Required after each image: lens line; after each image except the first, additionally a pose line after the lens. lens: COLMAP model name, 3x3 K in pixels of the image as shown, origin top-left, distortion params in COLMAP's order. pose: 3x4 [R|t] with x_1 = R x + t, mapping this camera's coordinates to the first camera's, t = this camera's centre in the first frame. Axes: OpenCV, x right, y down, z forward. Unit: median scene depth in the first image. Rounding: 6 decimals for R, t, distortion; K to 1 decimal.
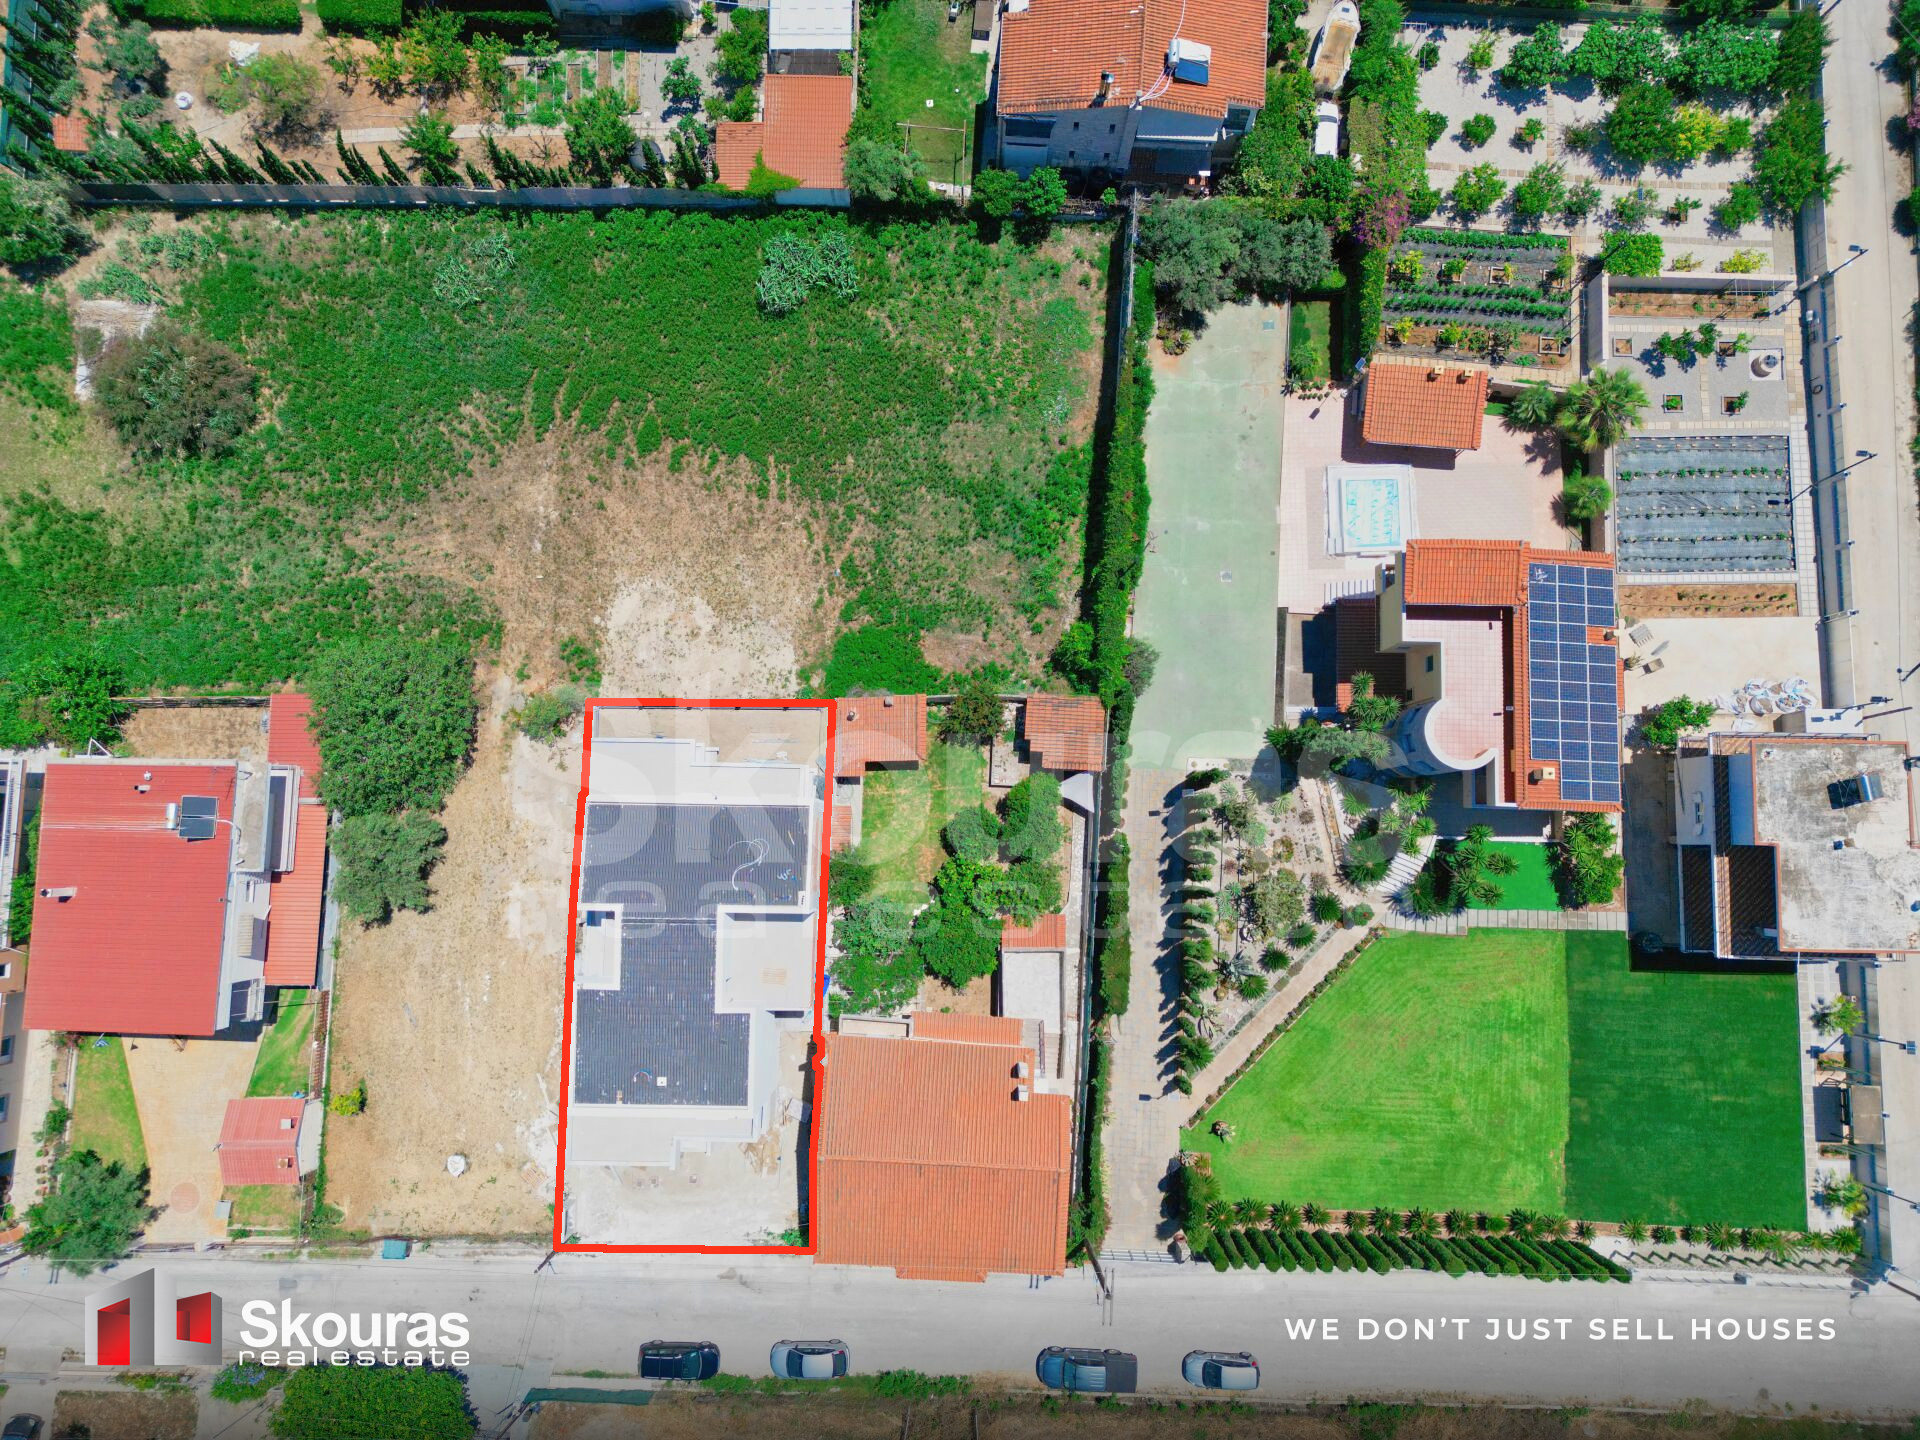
lens RADIAL K [[1343.4, 0, 954.2], [0, 1343.4, 722.7], [0, 0, 1]] dist [0.038518, -0.026289]
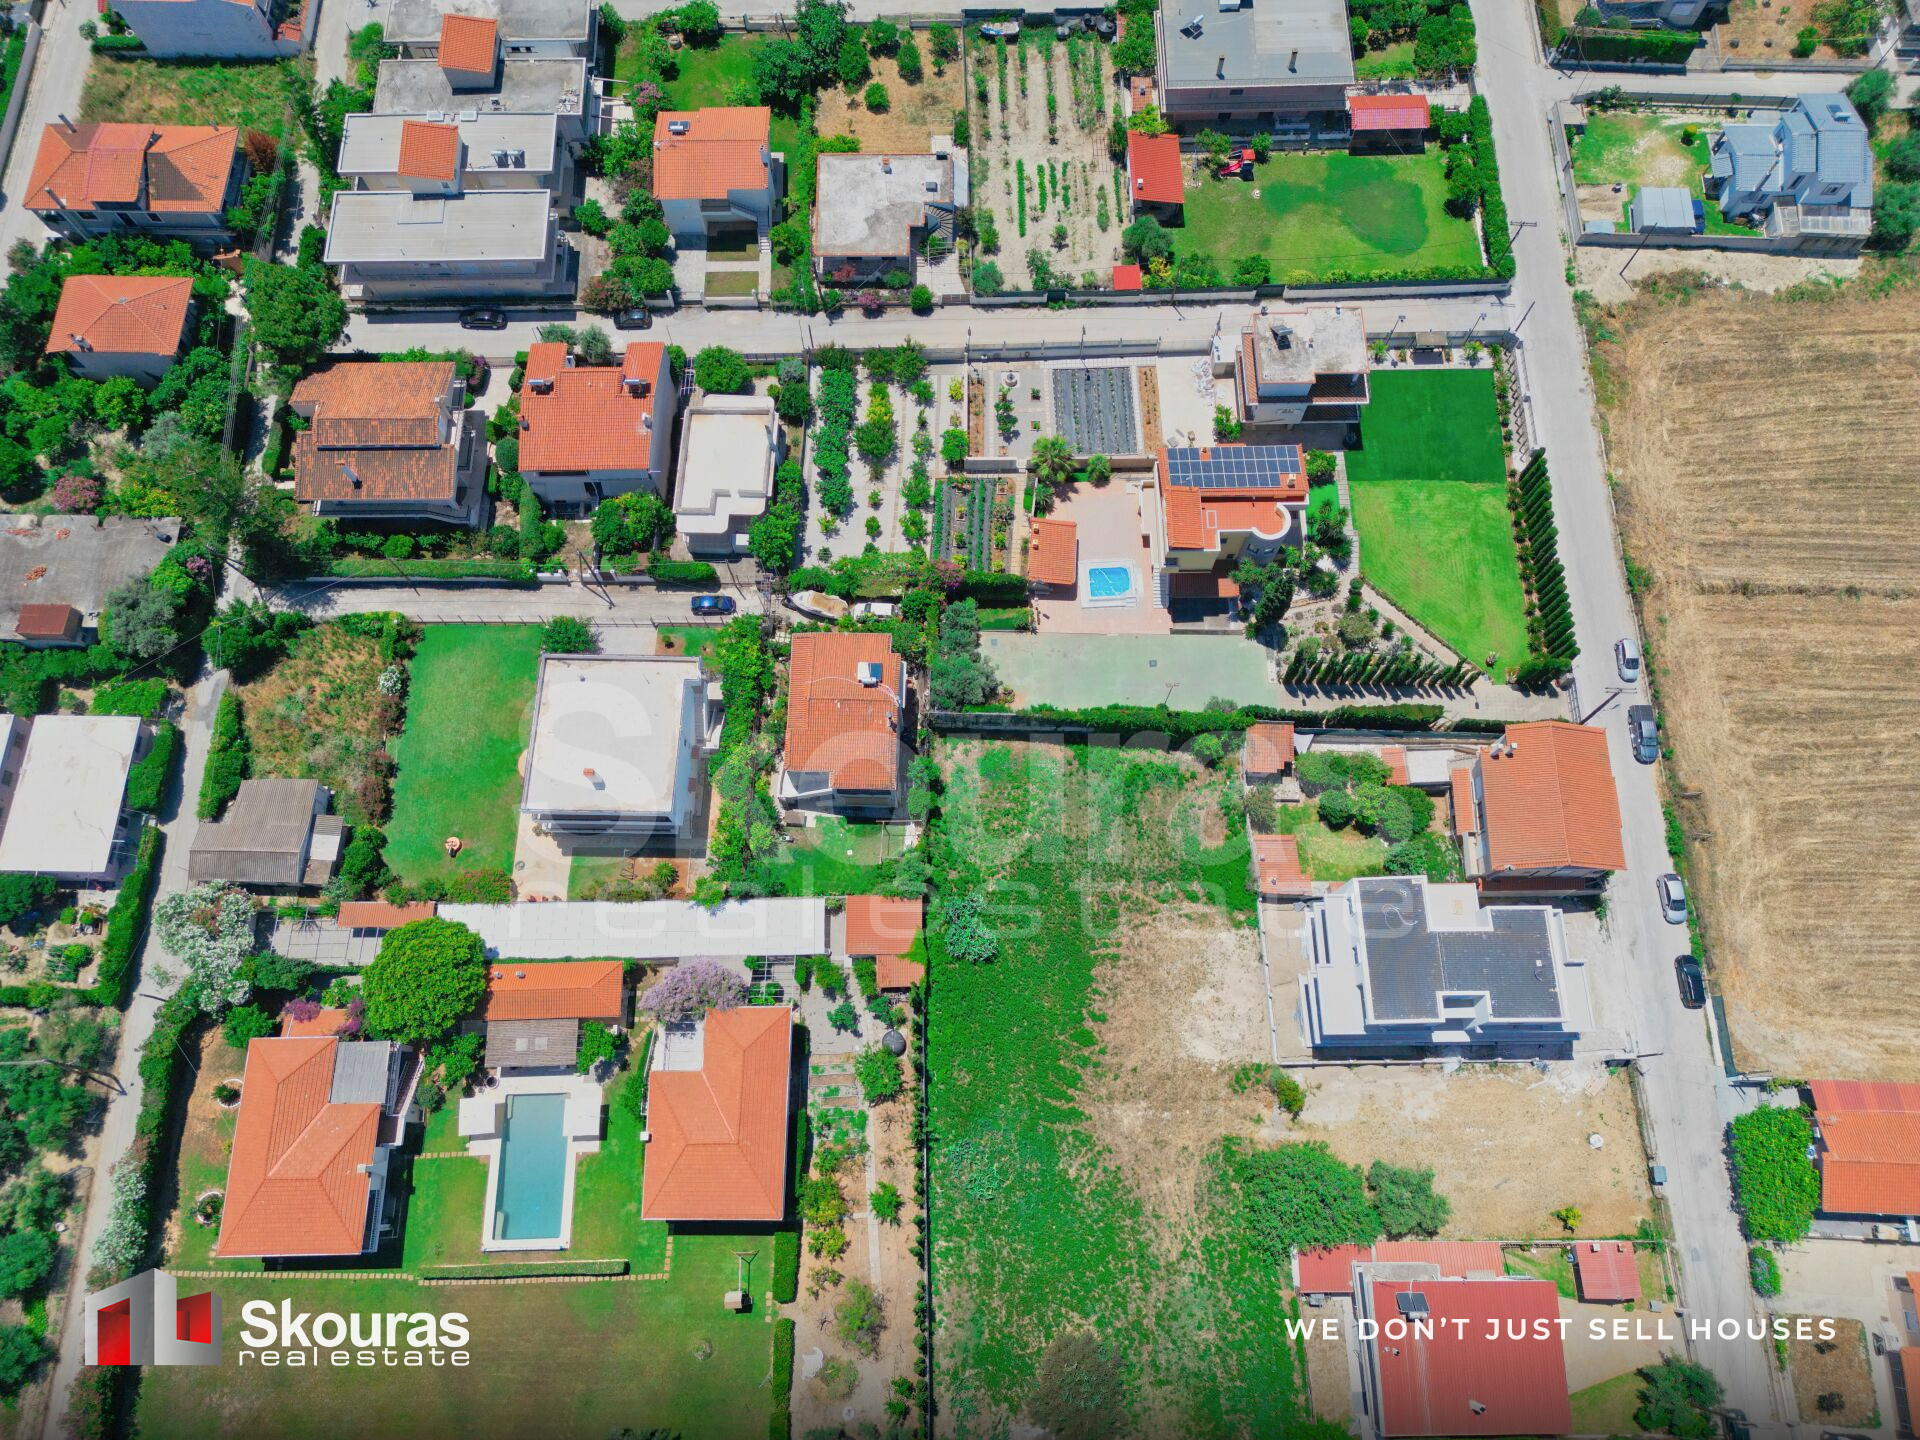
lens RADIAL K [[1343.4, 0, 960.9], [0, 1343.4, 715.2], [0, 0, 1]] dist [0.038518, -0.026289]
pose [[-0.032818, -0.940933, 0.336999, -0.418614], [0.995188, 0.000383, 0.097983, -0.530166], [-0.092324, 0.338593, 0.936393, -0.504844]]
